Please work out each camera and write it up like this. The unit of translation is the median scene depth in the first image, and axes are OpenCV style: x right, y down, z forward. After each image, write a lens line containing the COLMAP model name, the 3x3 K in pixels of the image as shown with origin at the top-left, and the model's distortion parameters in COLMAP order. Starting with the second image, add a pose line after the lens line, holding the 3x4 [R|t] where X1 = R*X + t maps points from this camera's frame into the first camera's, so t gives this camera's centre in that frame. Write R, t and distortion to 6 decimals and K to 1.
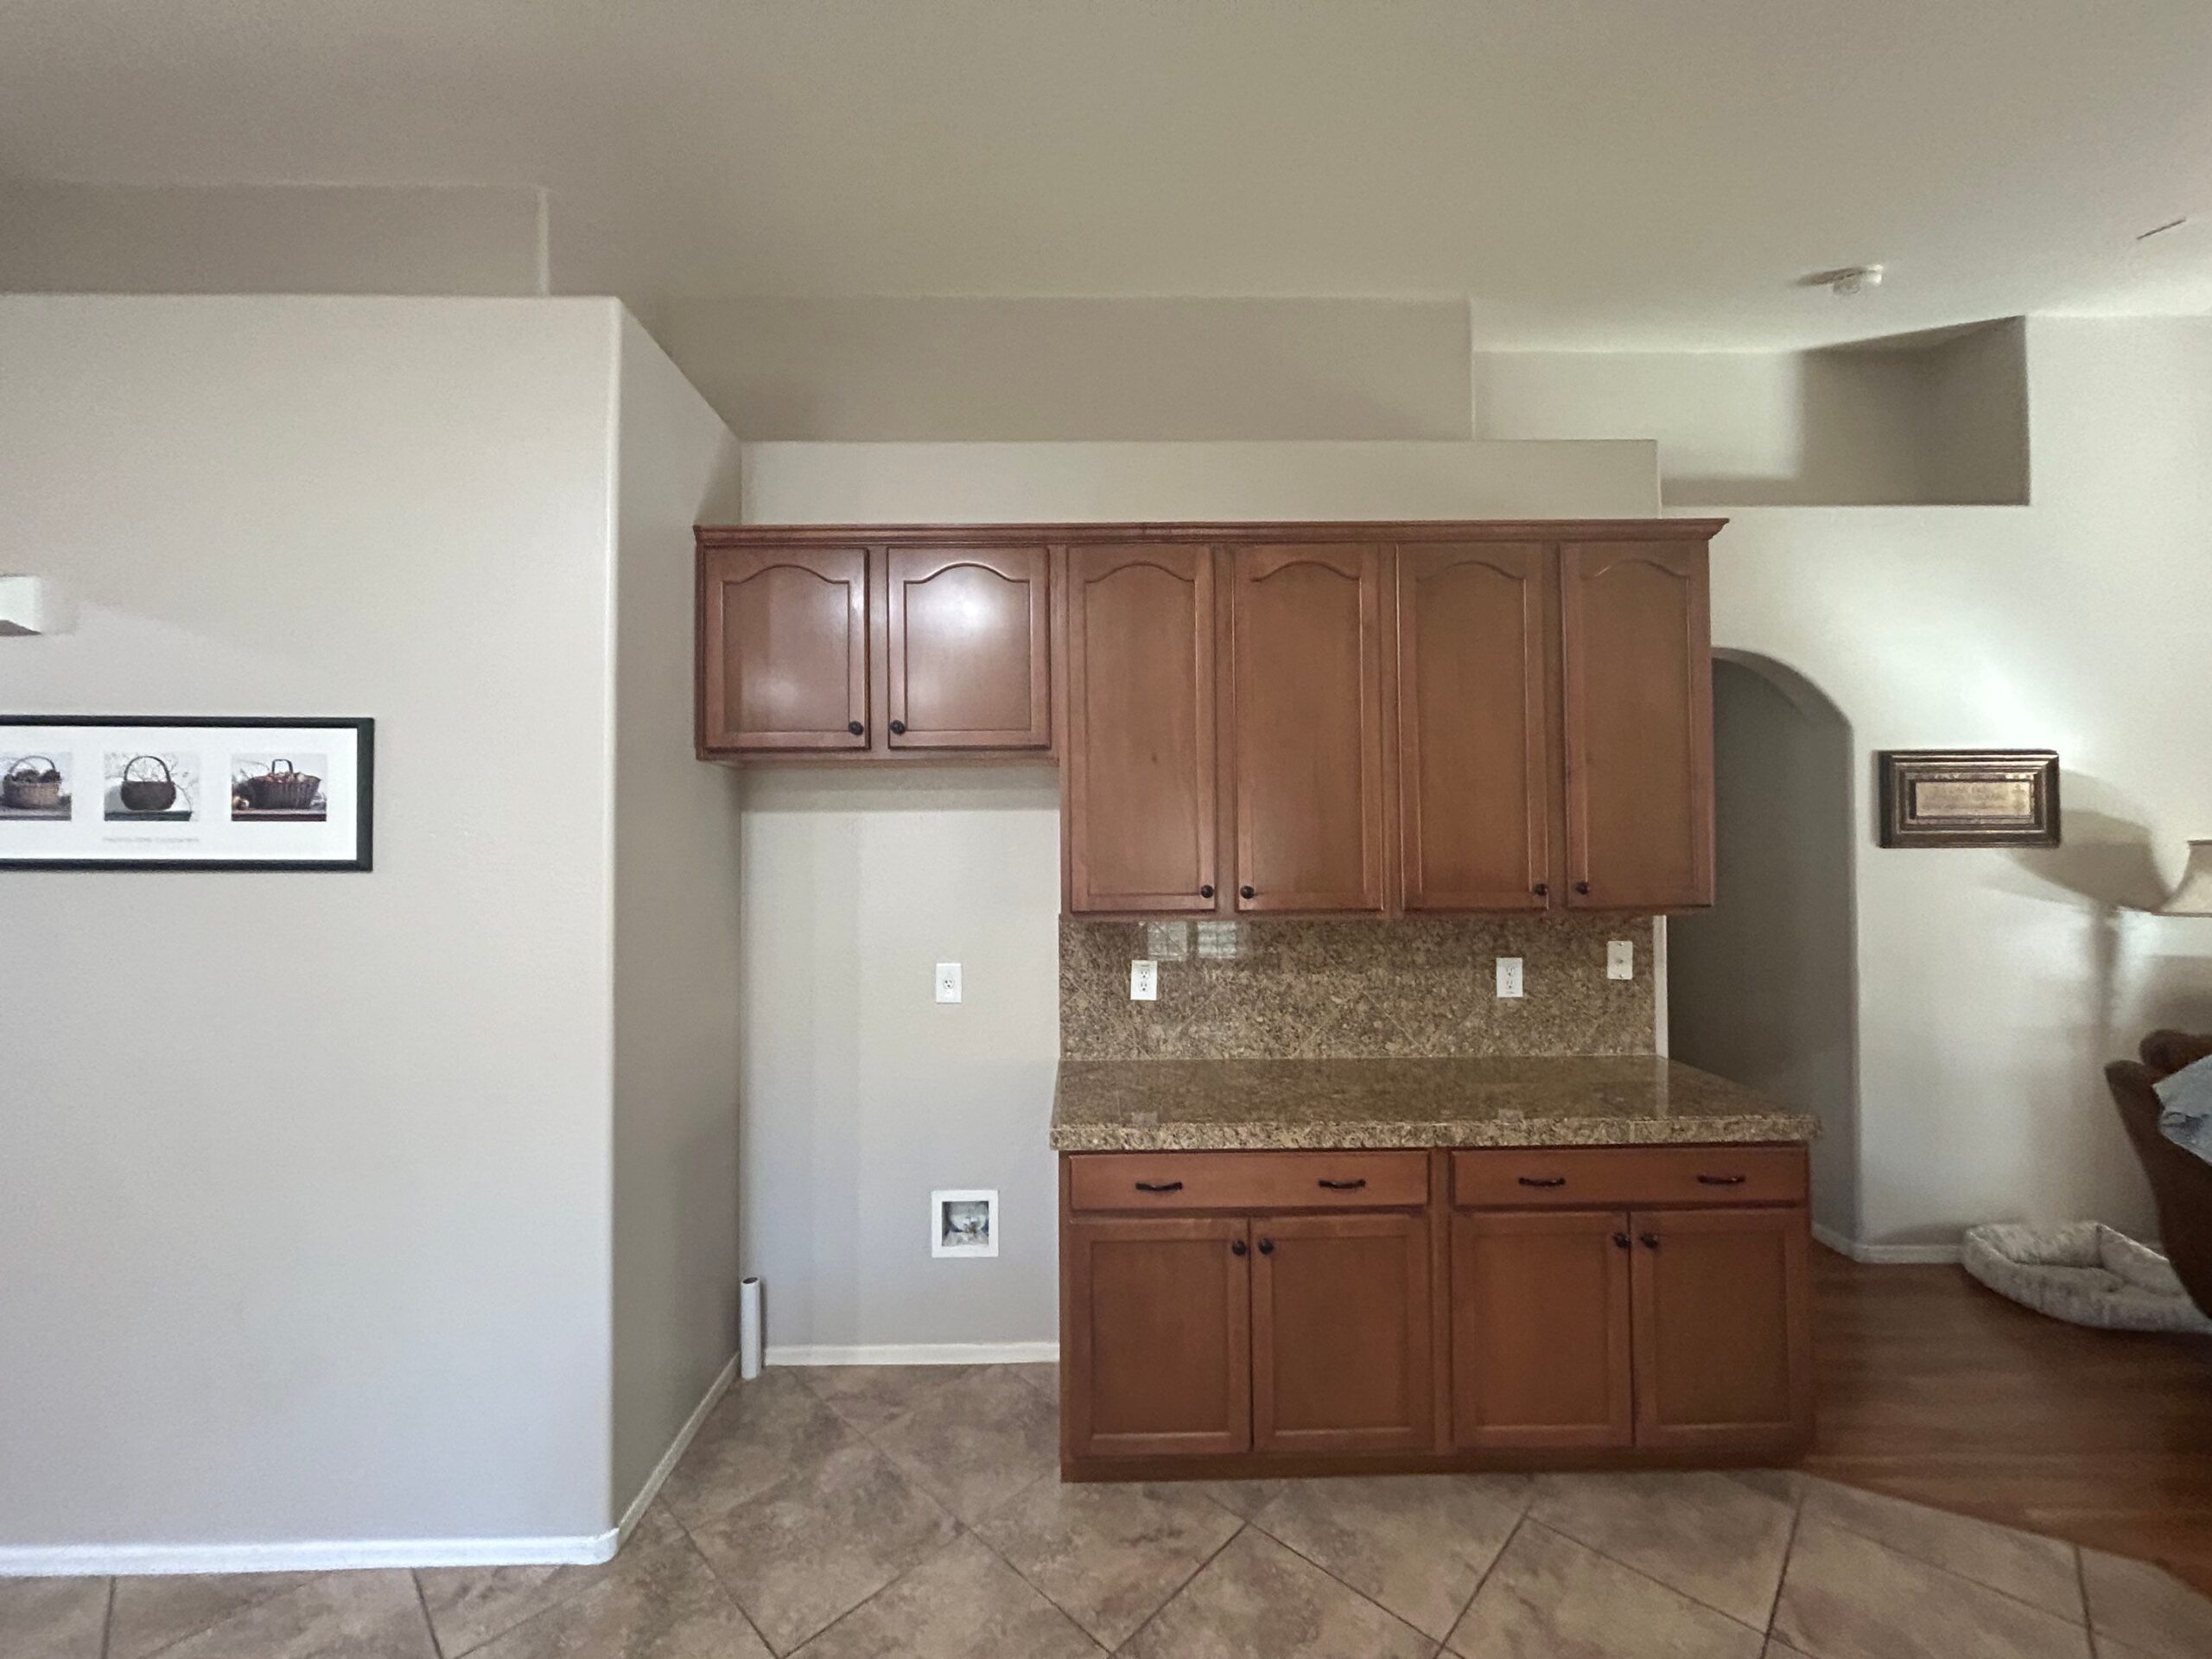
lens RADIAL K [[889.7, 0, 1100.4], [0, 889.7, 825.0], [0, 0, 1]] dist [-0.000987, 0.000216]
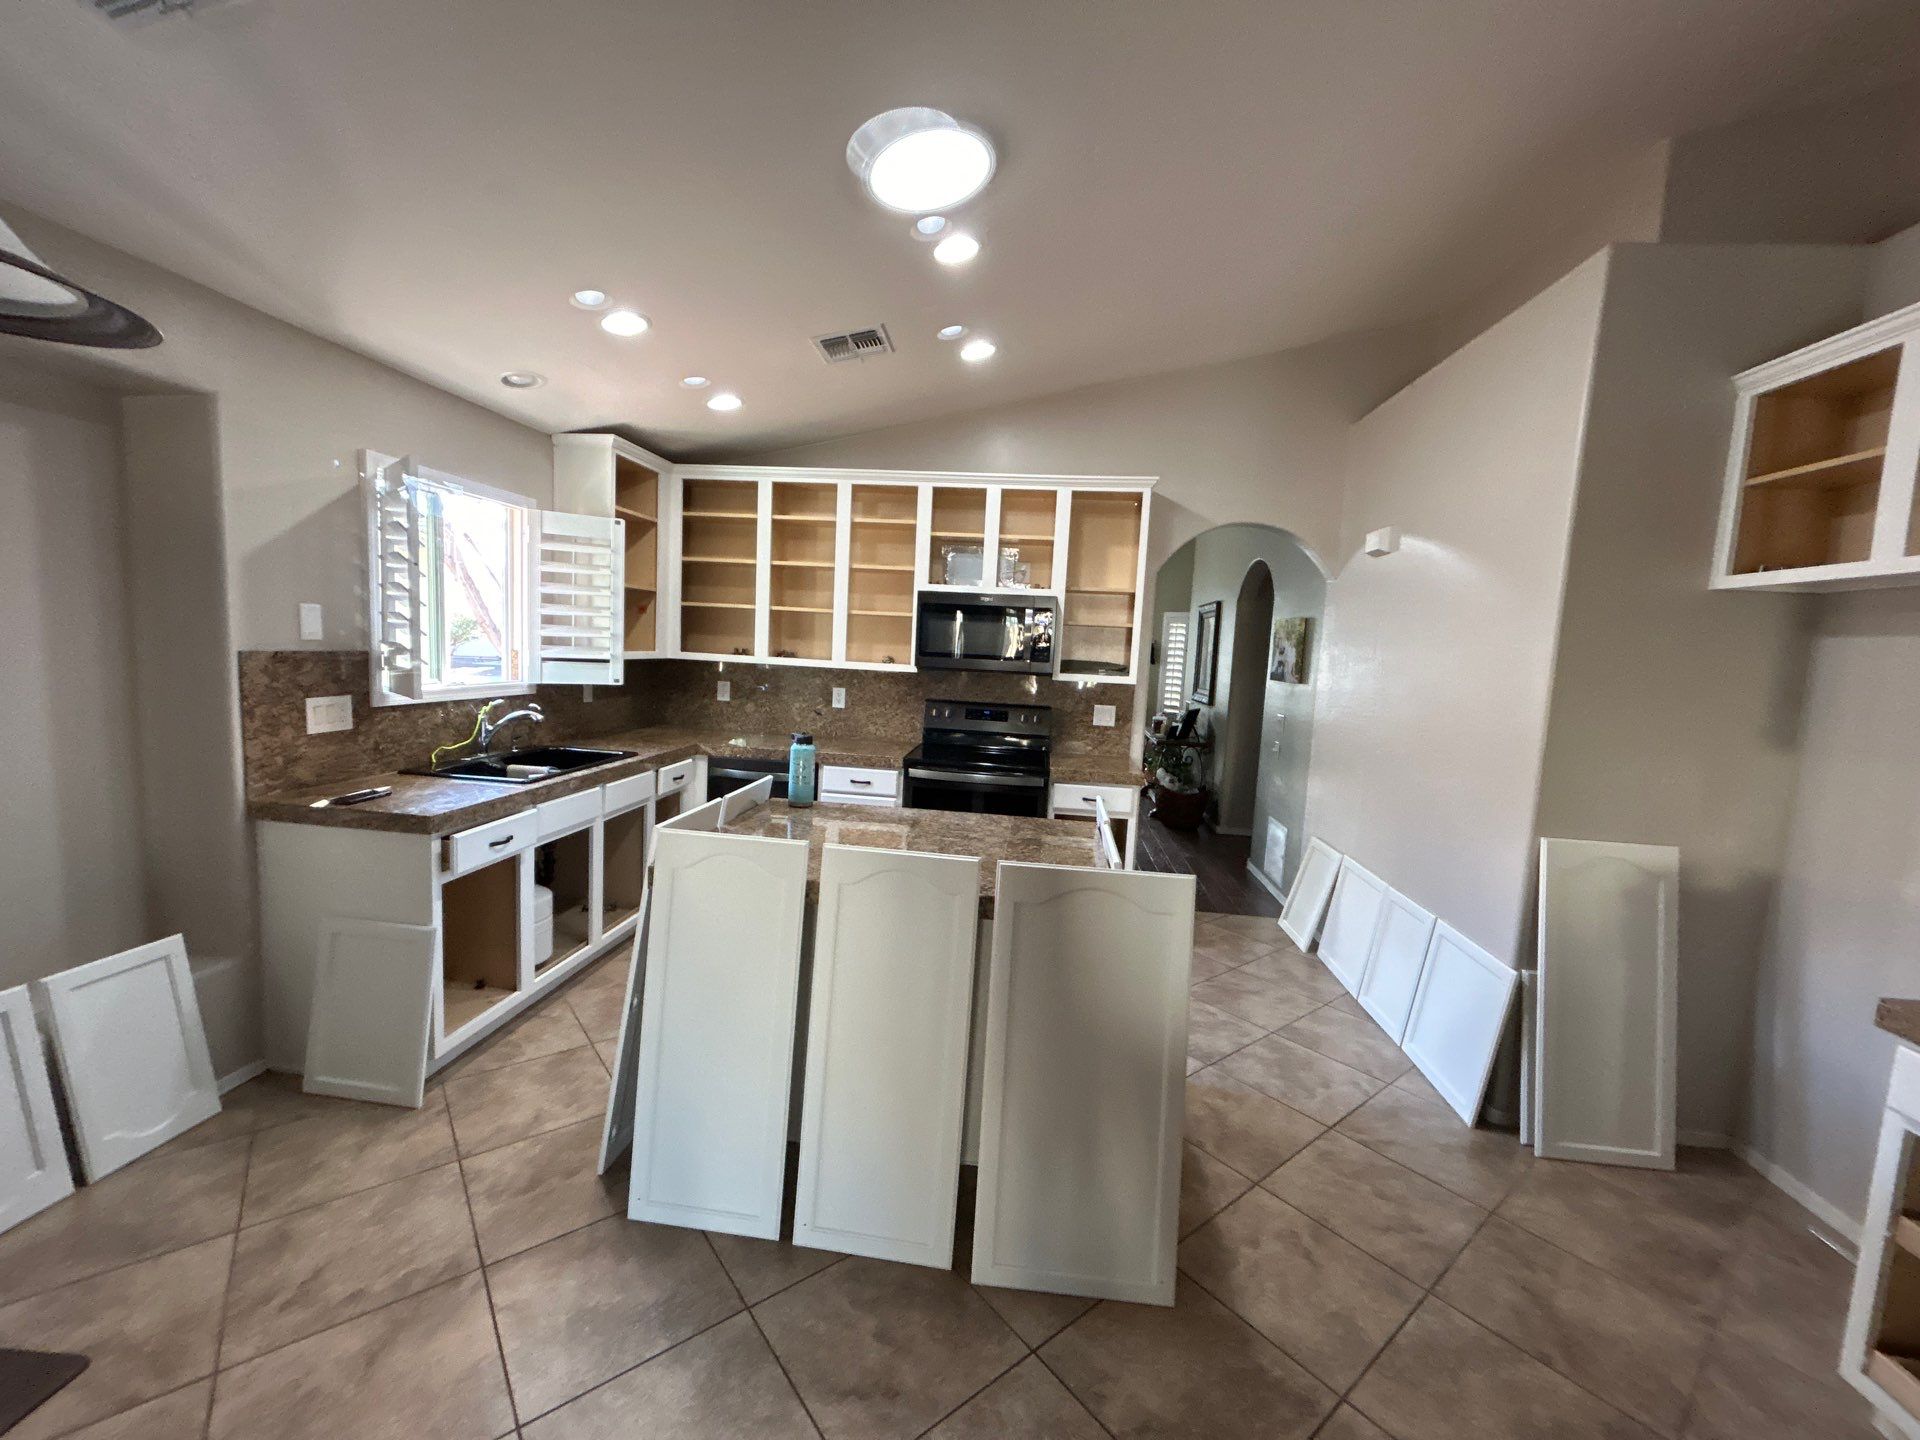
lens RADIAL K [[766.5, 0, 960.0], [0, 766.5, 720.0], [0, 0, 1]] dist [-0.000482, 0.006607]
pose [[-0.115809, 0.101064, -0.988117, 0.581346], [-0.031424, 0.993939, 0.105342, 0.017328], [0.992774, 0.043250, -0.111931, 0.151317]]
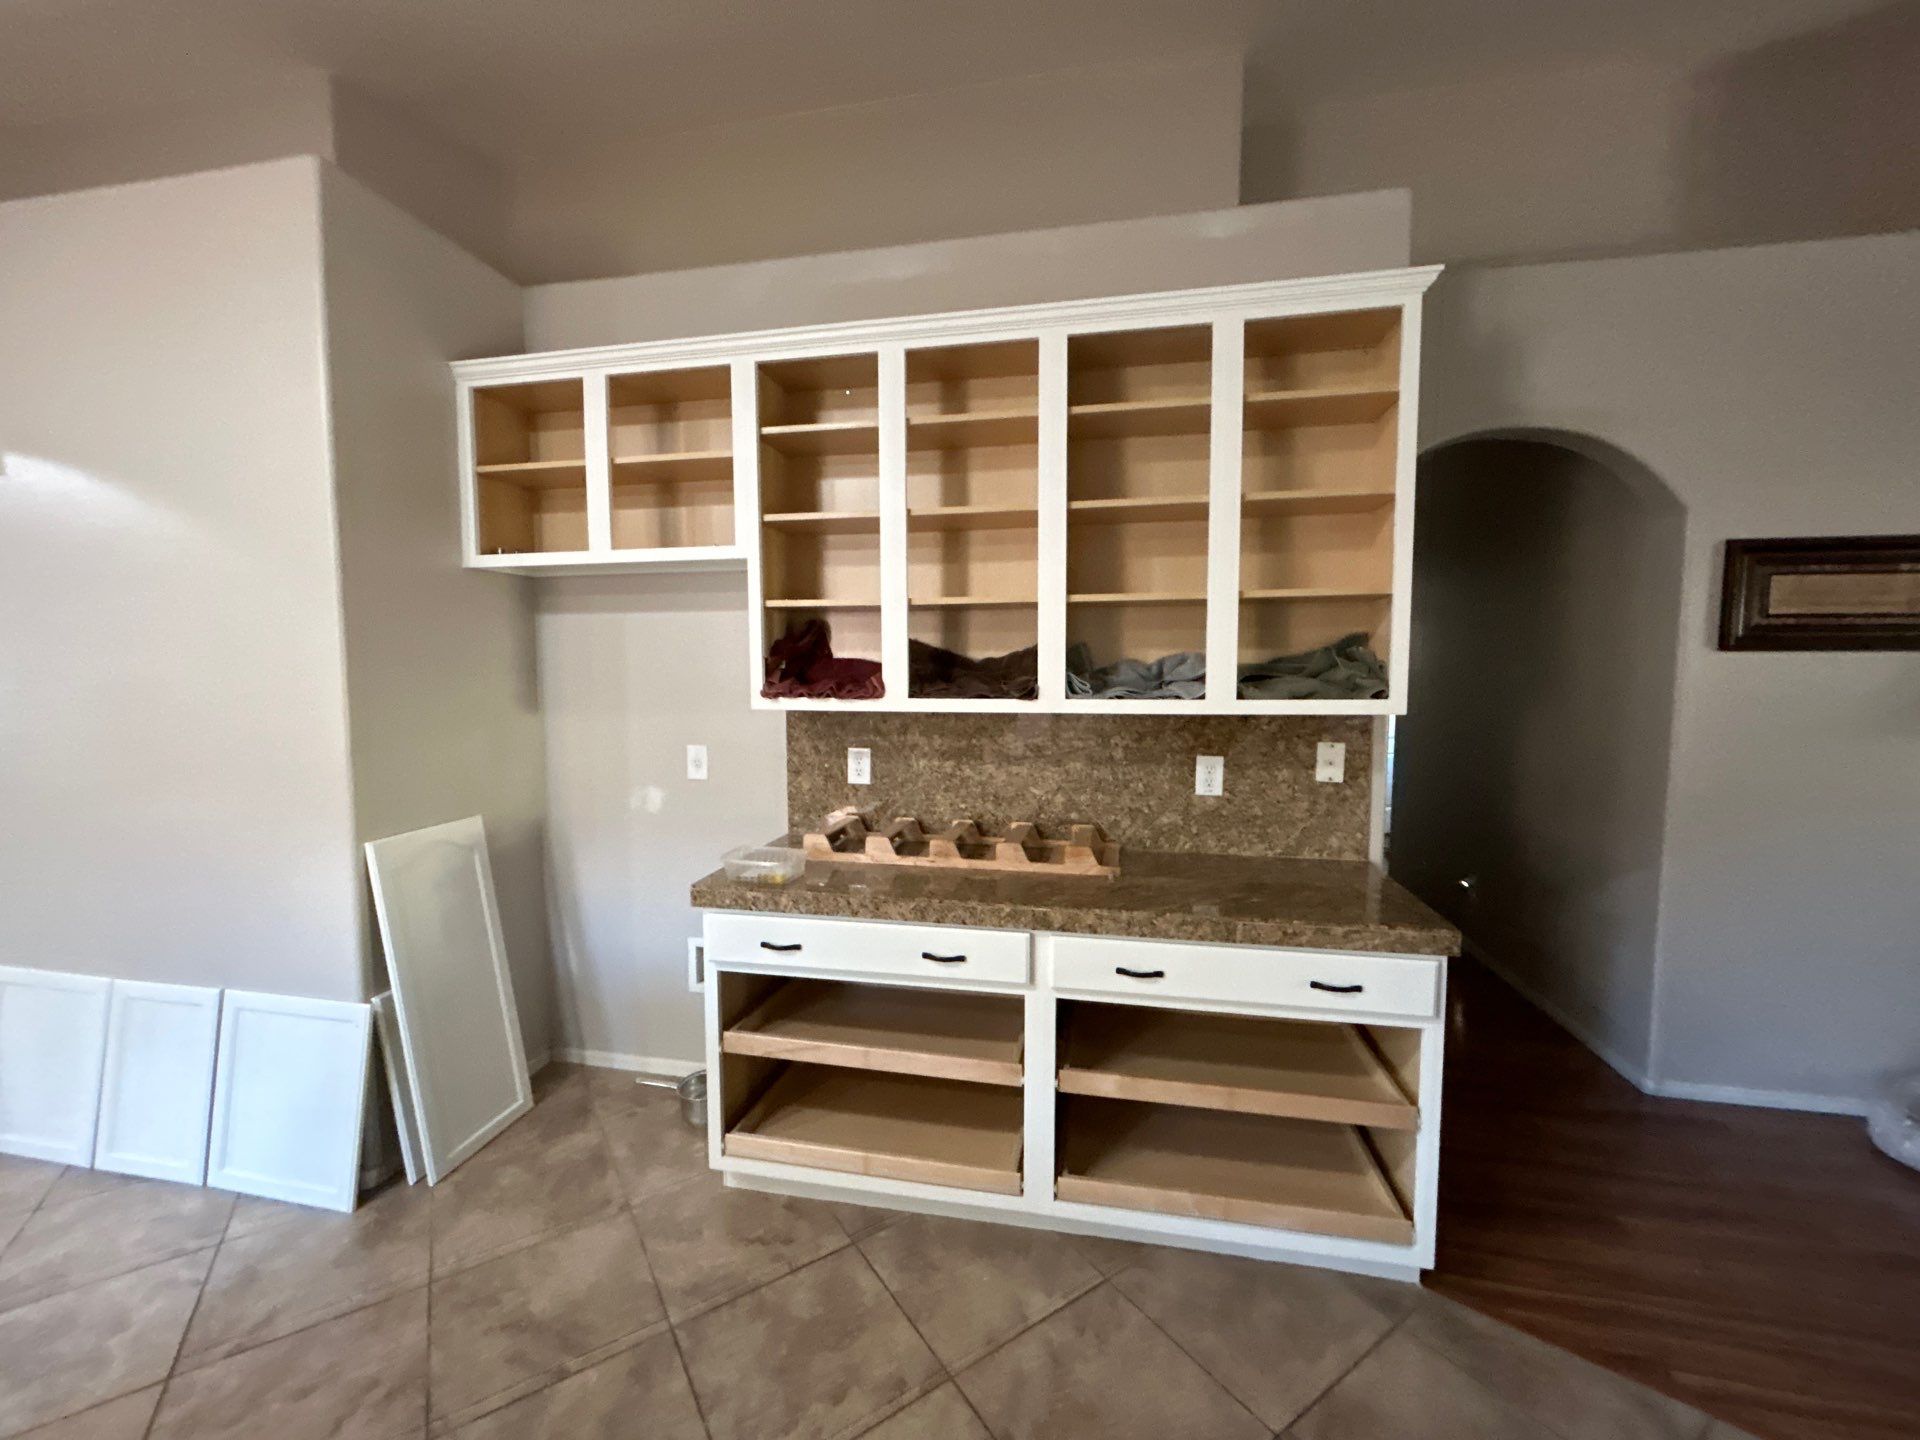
lens RADIAL K [[772.0, 0, 966.3], [0, 772.0, 718.1], [0, 0, 1]] dist [0.001197, 0.000177]
pose [[0.977920, 0.021848, -0.207836, 0.374286], [-0.002557, 0.995697, 0.092637, 0.027470], [0.208965, -0.090060, 0.973767, 0.107113]]
